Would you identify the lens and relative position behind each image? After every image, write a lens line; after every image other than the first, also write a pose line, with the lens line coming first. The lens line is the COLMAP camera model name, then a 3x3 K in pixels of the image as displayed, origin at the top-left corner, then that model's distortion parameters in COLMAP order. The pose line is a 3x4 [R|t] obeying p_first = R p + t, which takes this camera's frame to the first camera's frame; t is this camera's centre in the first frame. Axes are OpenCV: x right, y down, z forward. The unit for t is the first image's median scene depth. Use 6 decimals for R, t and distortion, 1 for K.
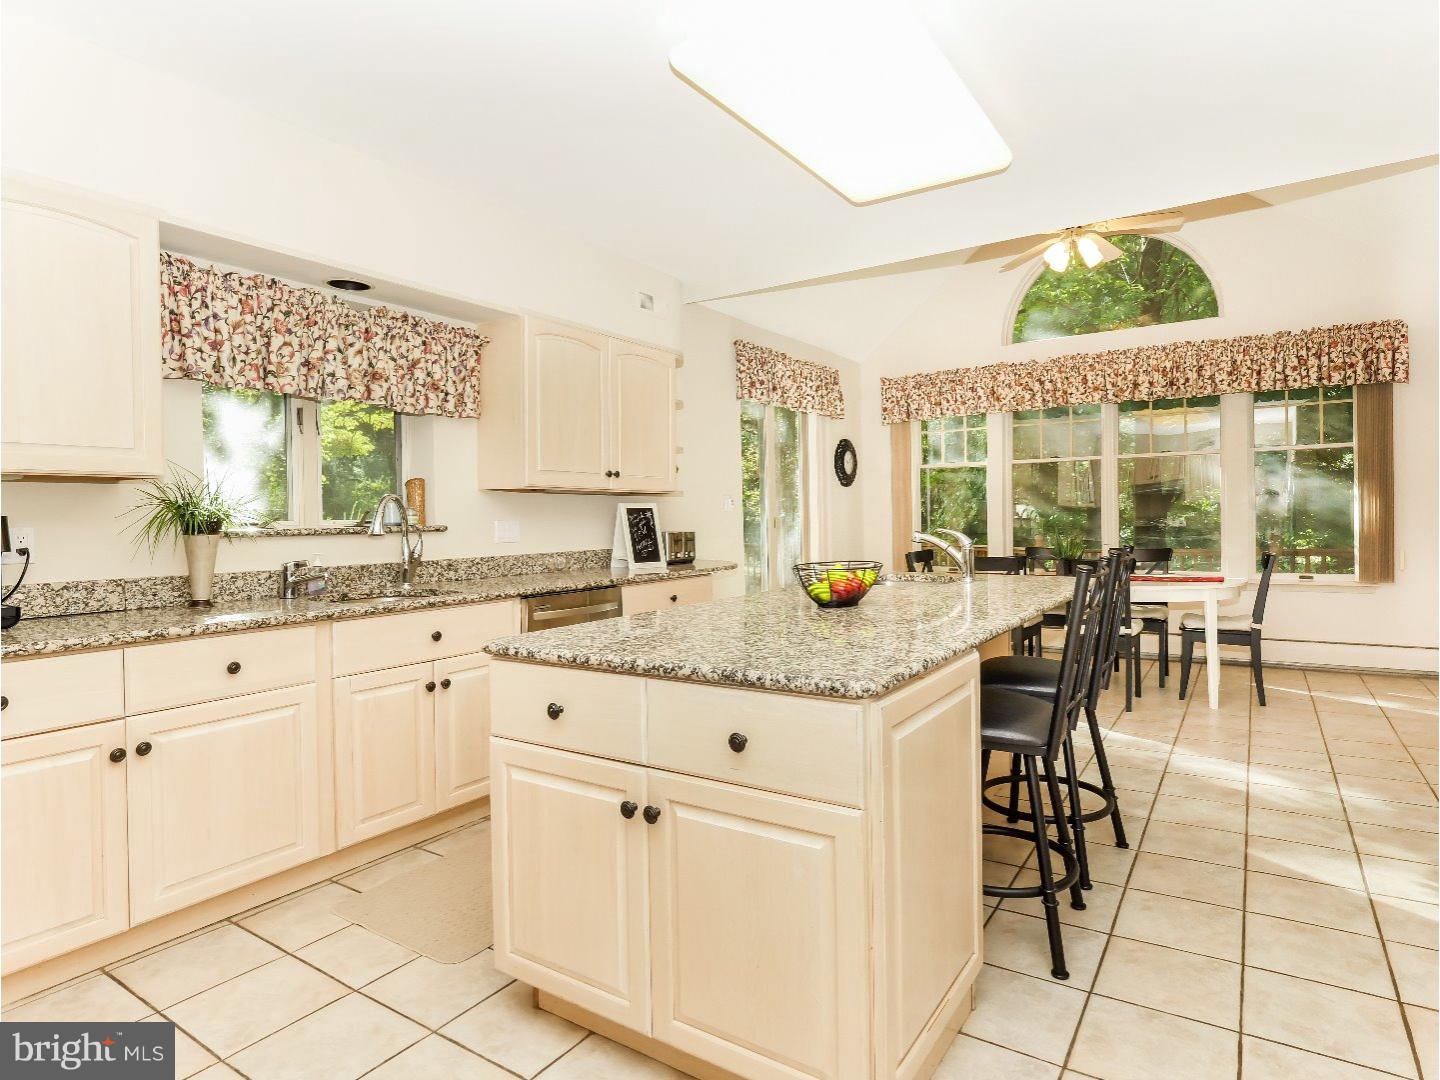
lens RADIAL K [[789.6, 0, 721.8], [0, 789.6, 529.6], [0, 0, 1]] dist [0.002342, 0.002385]
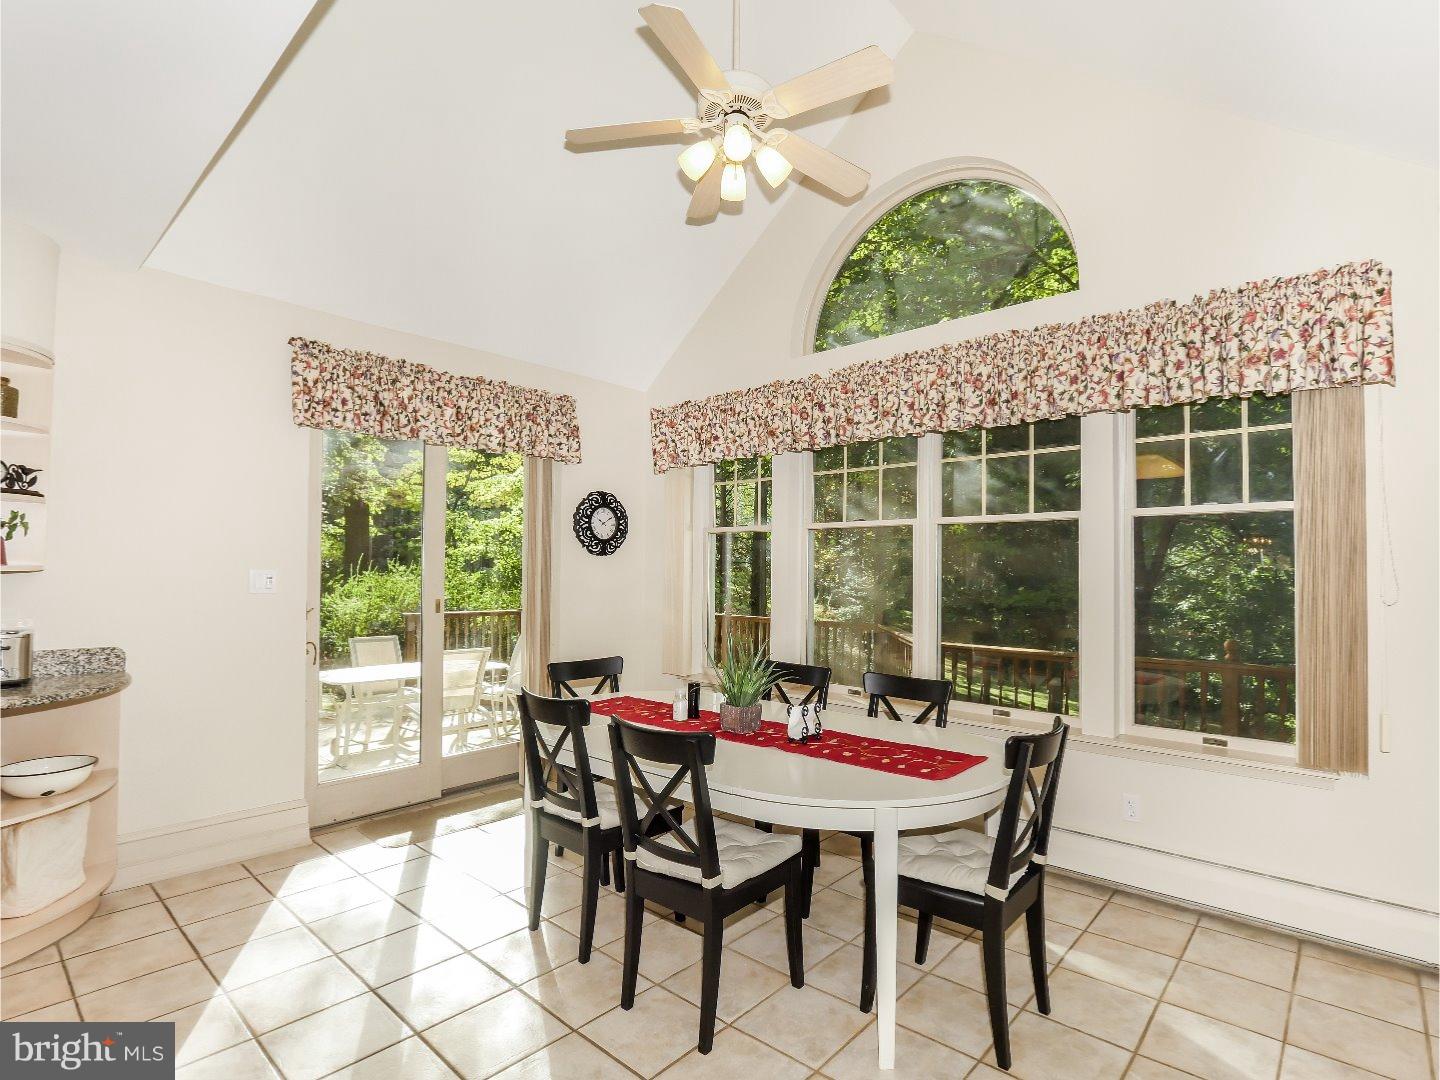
lens RADIAL K [[718.5, 0, 724.8], [0, 718.5, 553.7], [0, 0, 1]] dist [-0.000399, -0.001893]
pose [[0.990278, 0.020967, -0.137511, 0.477232], [-0.026421, 0.998930, -0.037963, -0.044687], [0.136568, 0.041228, 0.989772, 0.462265]]
